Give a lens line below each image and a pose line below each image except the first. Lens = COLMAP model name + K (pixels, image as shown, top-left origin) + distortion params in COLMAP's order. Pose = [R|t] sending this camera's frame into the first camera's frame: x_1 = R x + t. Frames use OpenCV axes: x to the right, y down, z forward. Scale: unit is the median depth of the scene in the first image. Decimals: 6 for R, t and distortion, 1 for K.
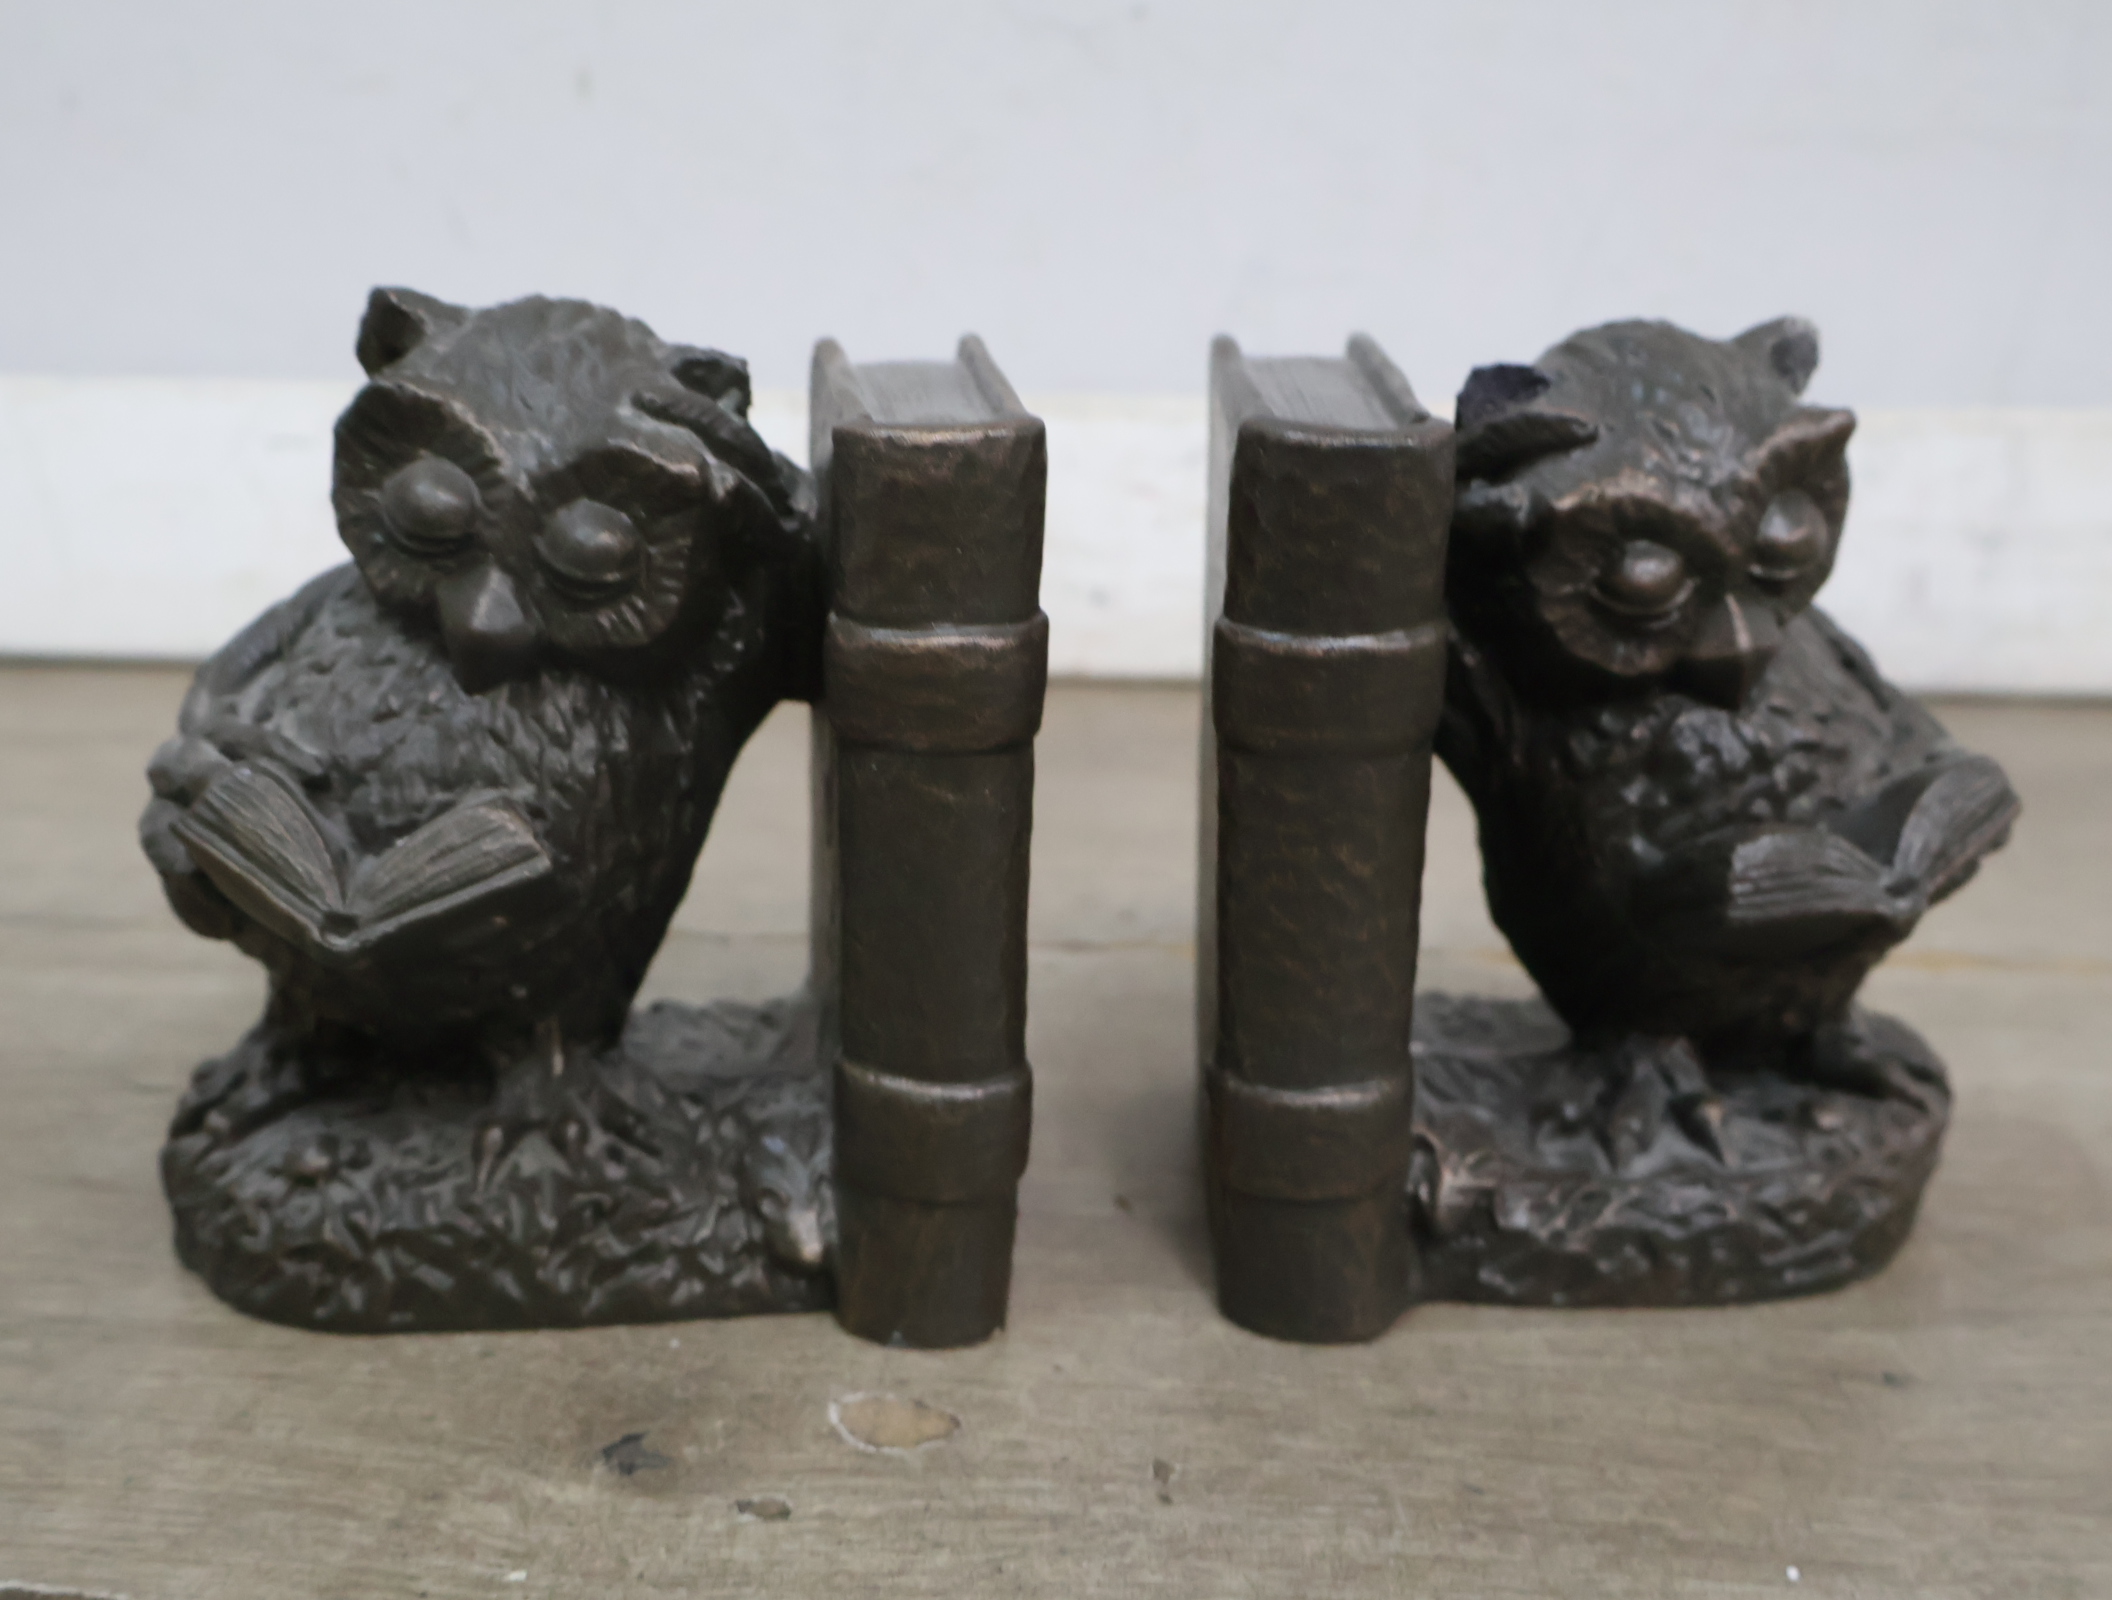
lens RADIAL K [[2493.1, 0, 1056.0], [0, 2493.1, 800.0], [0, 0, 1]] dist [0.003397, 0.006671]
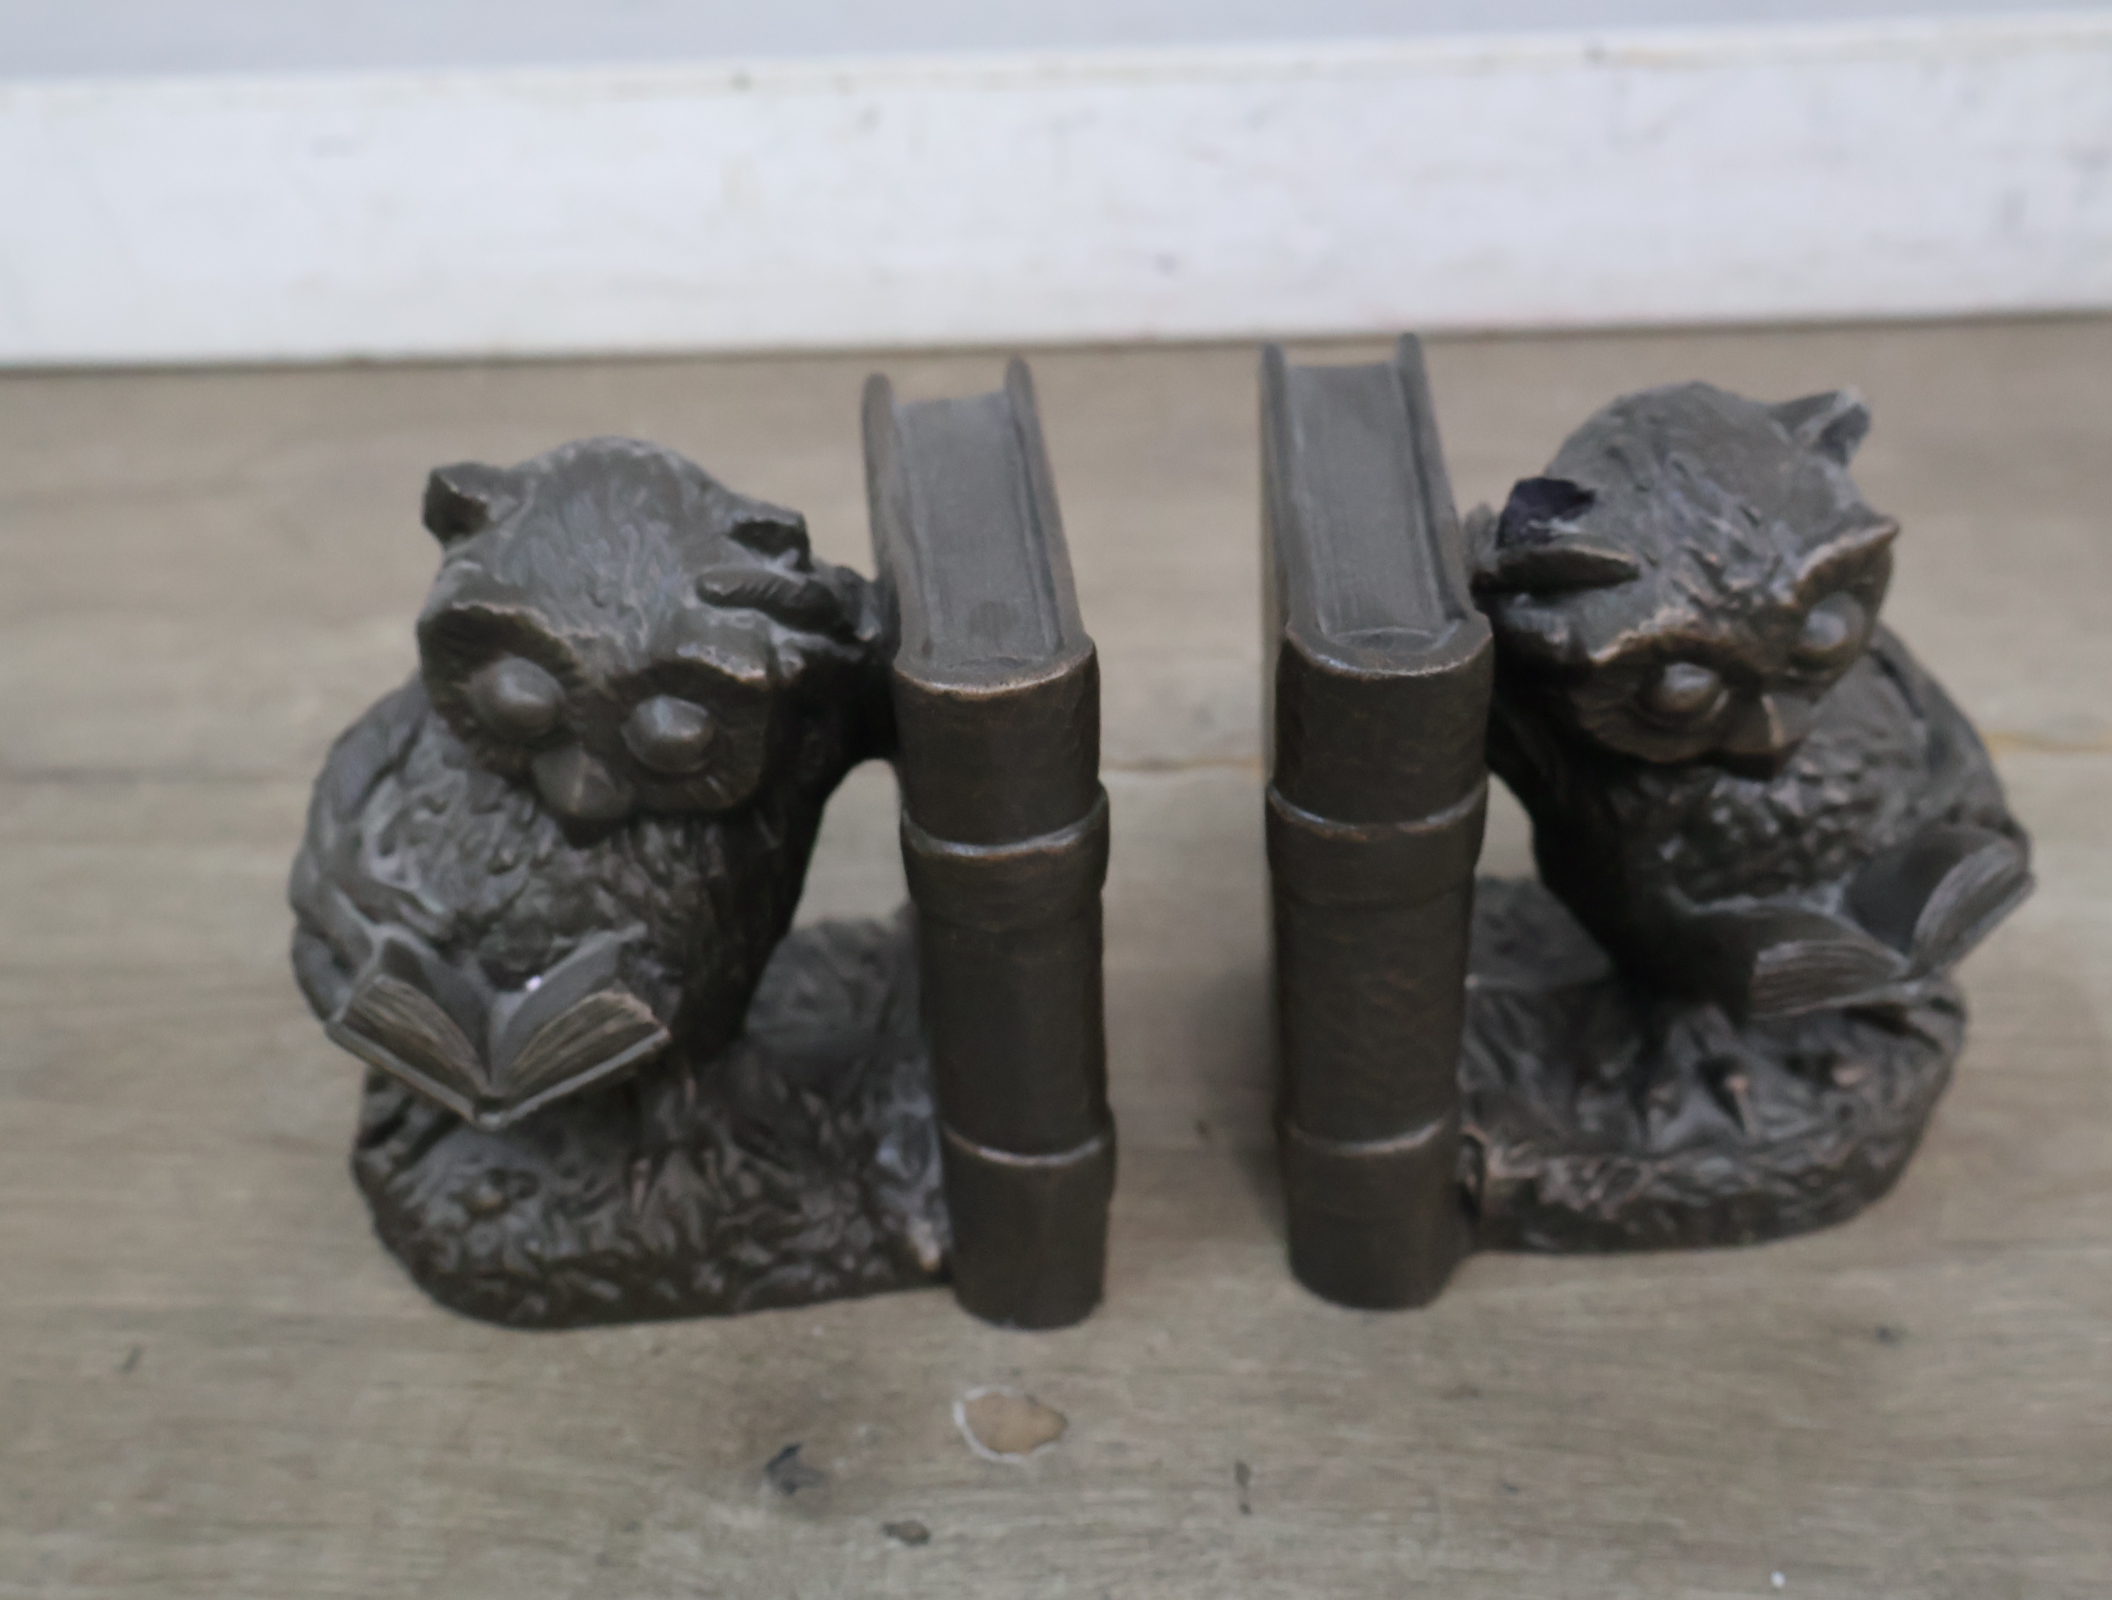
lens RADIAL K [[2493.1, 0, 1056.0], [0, 2493.1, 800.0], [0, 0, 1]] dist [0.003397, 0.006671]
pose [[0.997818, -0.043544, -0.049638, 0.025862], [0.057728, 0.940212, 0.335662, -0.407331], [0.032054, -0.337795, 0.940674, 0.001889]]
